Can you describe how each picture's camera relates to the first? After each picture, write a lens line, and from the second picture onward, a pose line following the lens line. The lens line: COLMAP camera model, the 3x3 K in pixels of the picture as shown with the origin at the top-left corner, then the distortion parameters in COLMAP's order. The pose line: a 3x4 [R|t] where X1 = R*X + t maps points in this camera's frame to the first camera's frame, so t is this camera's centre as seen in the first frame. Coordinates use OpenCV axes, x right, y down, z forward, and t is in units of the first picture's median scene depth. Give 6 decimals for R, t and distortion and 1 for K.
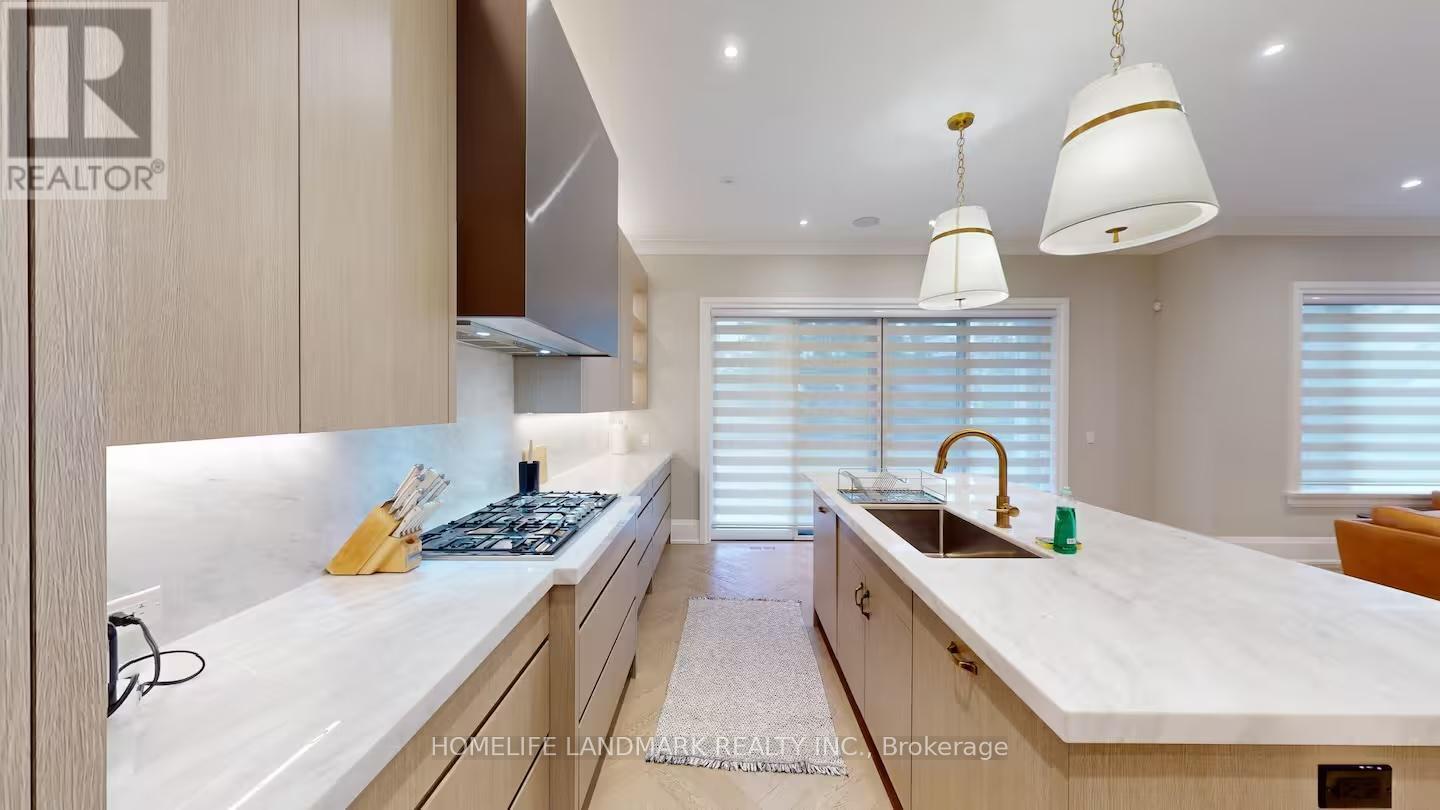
lens RADIAL K [[453.6, 0, 723.2], [0, 453.6, 407.1], [0, 0, 1]] dist [-0.000332, 0.000020]
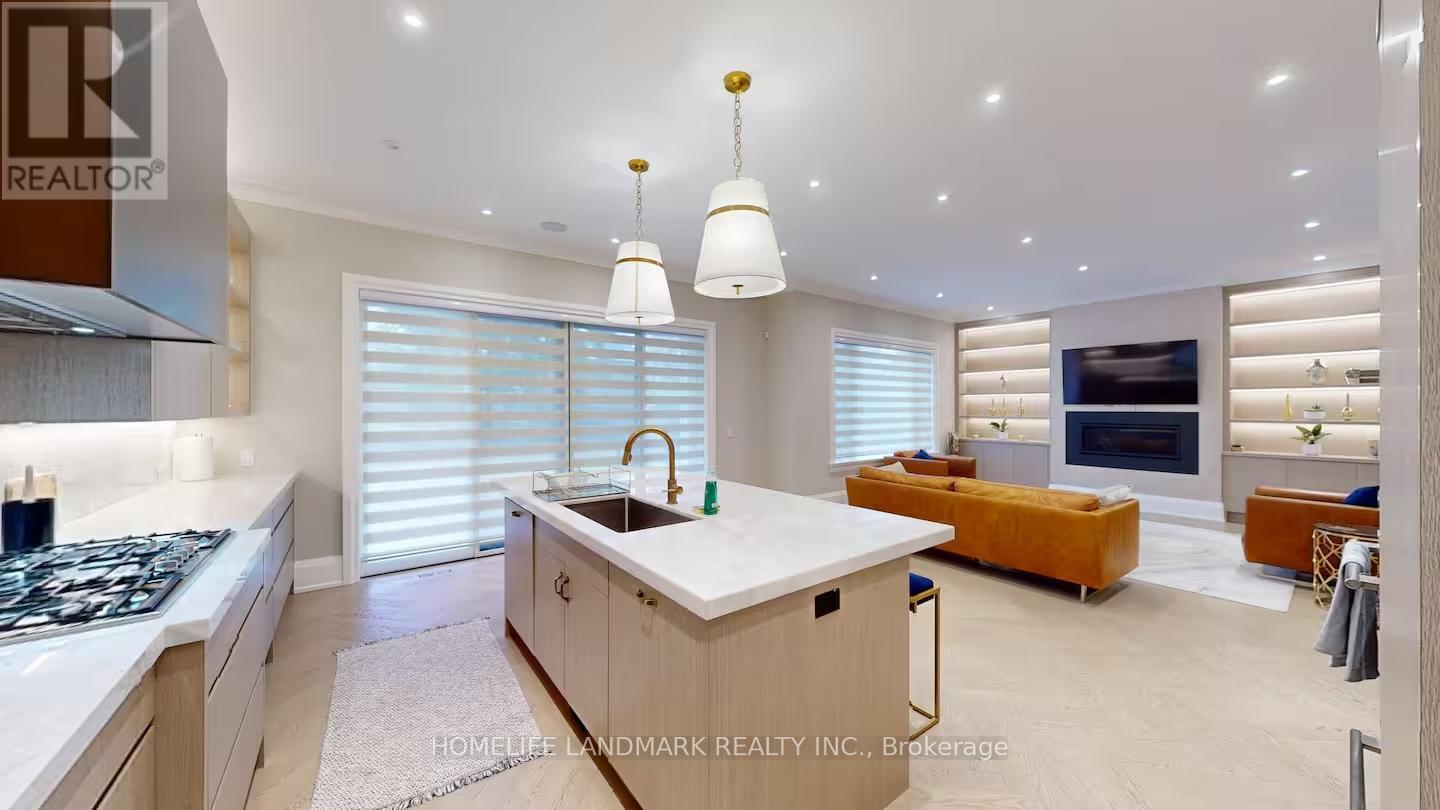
lens RADIAL K [[478.5, 0, 717.6], [0, 478.5, 407.3], [0, 0, 1]] dist [-0.000425, 0.000163]
pose [[0.796234, -0.003787, 0.604977, -0.066833], [0.007277, 0.999968, -0.003319, 0.000079], [-0.604945, 0.007045, 0.796236, -0.106802]]
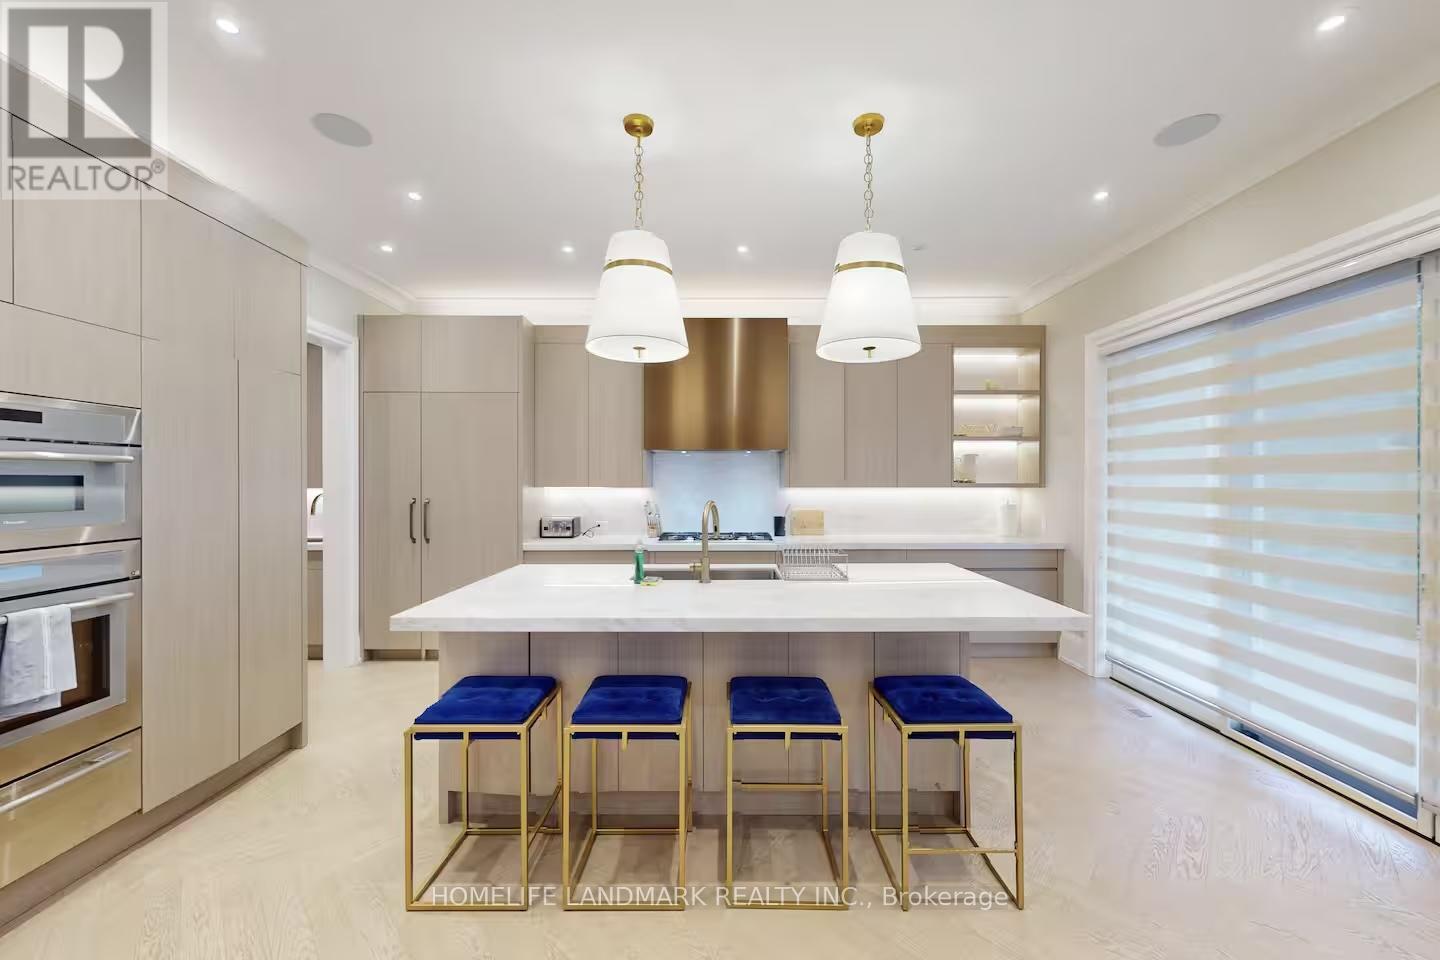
lens RADIAL K [[569.8, 0, 734.6], [0, 569.8, 483.9], [0, 0, 1]] dist [0.009332, -0.000348]
pose [[0.024975, 0.006397, -0.999668, 1.577373], [-0.009349, 0.999937, 0.006166, -0.005414], [0.999644, 0.009192, 0.025034, 0.770508]]
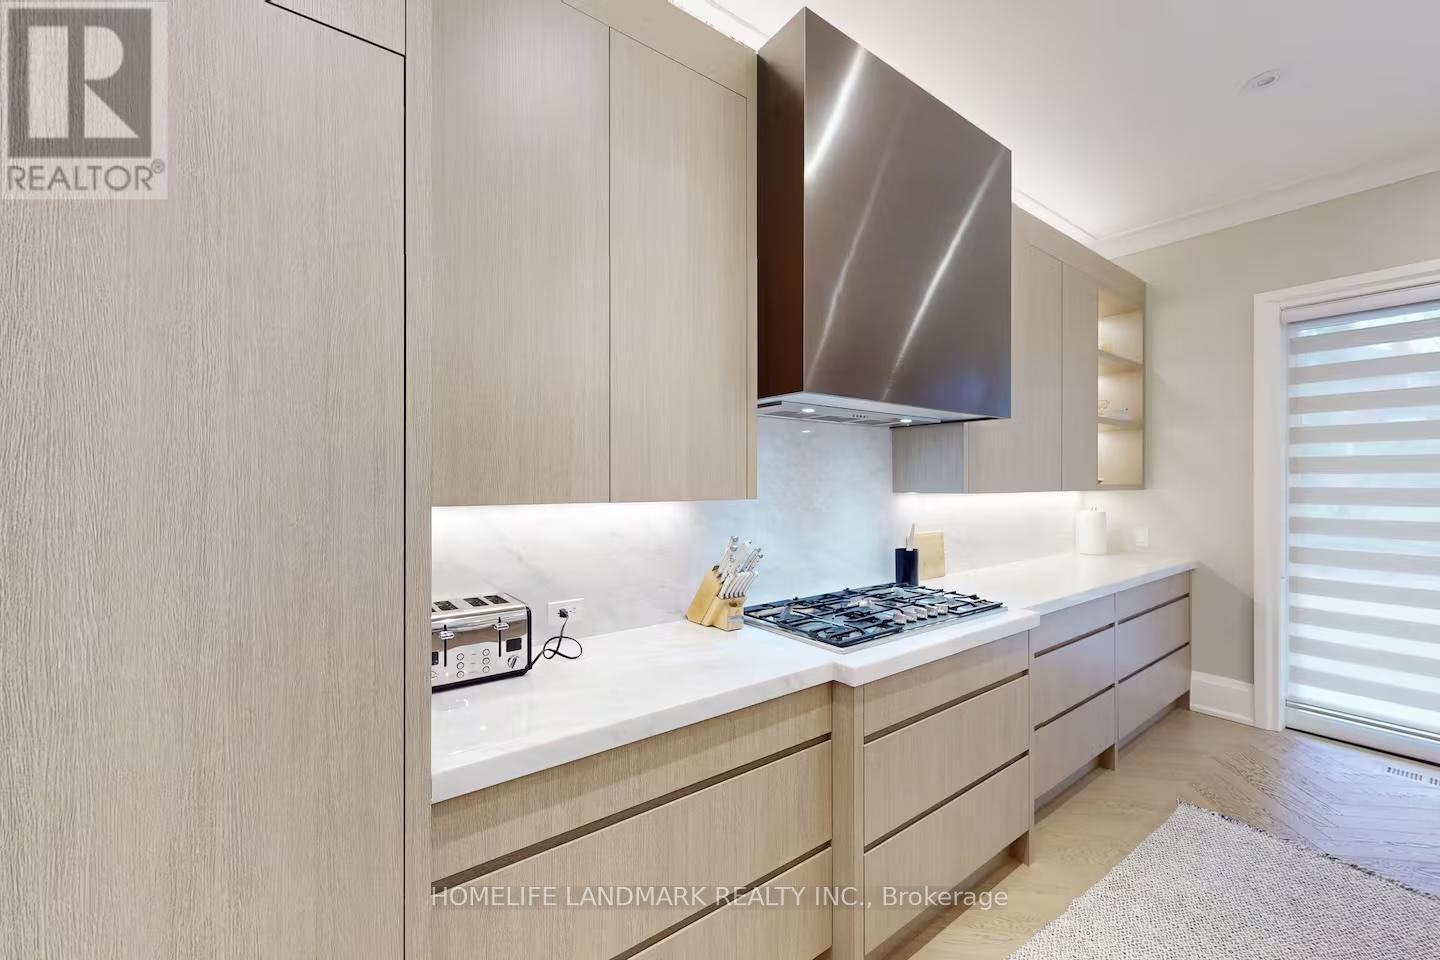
lens RADIAL K [[569.8, 0, 736.6], [0, 569.8, 483.7], [0, 0, 1]] dist [0.009332, -0.000348]
pose [[0.609958, 0.001419, -0.792432, 0.232109], [-0.004028, 0.999991, -0.001309, -0.000628], [0.792424, 0.003990, 0.609958, 0.078836]]
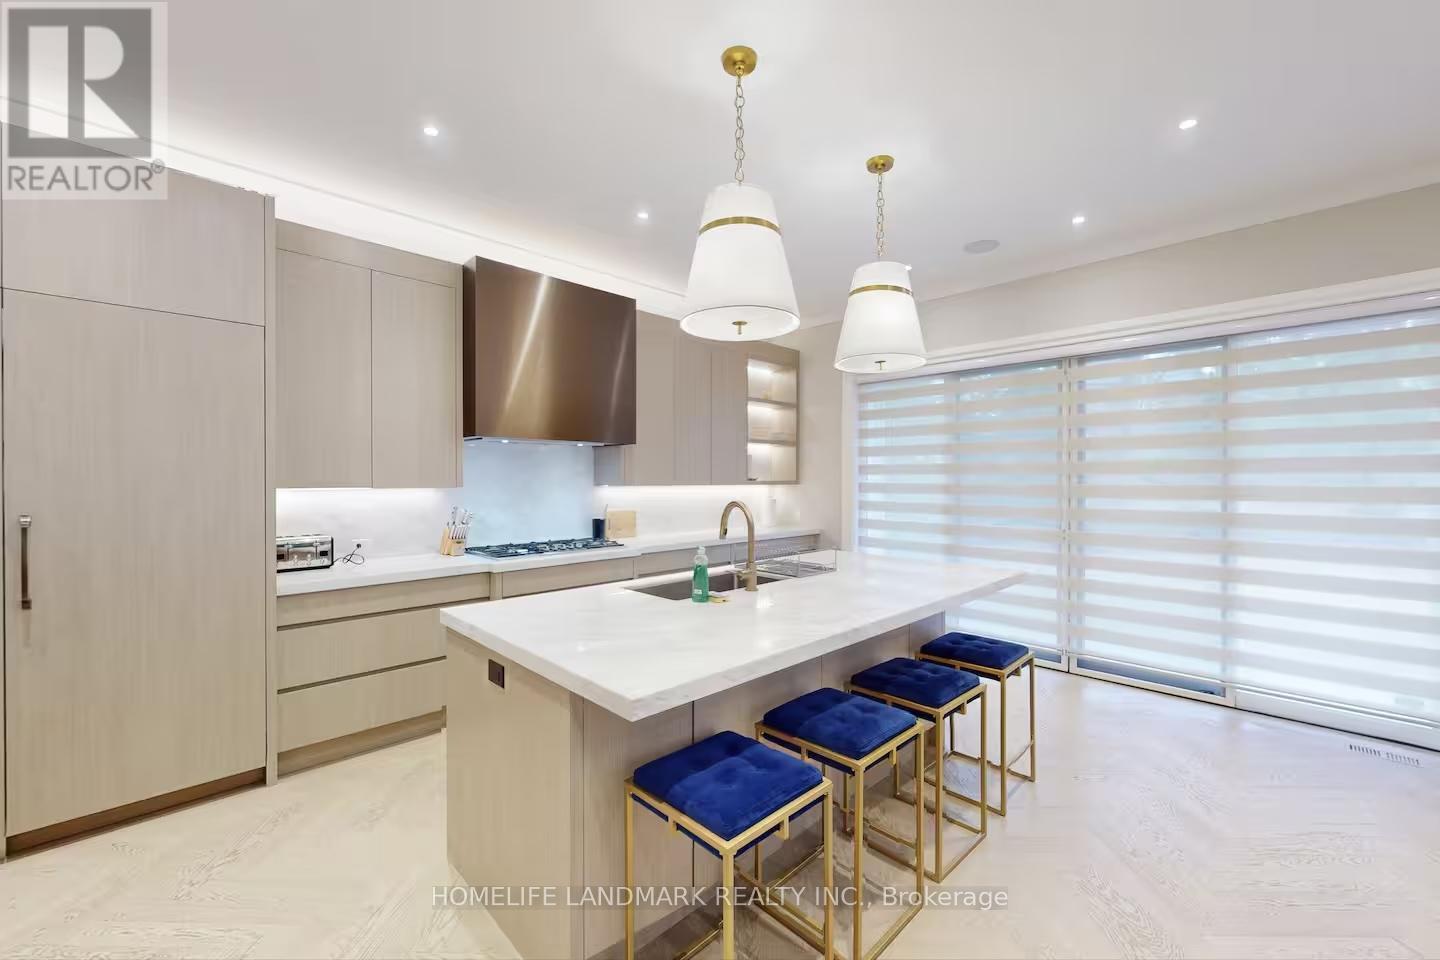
lens RADIAL K [[569.8, 0, 731.1], [0, 569.8, 484.5], [0, 0, 1]] dist [0.009332, -0.000348]
pose [[0.713117, 0.004650, -0.701030, 1.149041], [-0.004015, 0.999989, 0.002549, 0.004167], [0.701034, 0.000996, 0.713127, -0.015004]]
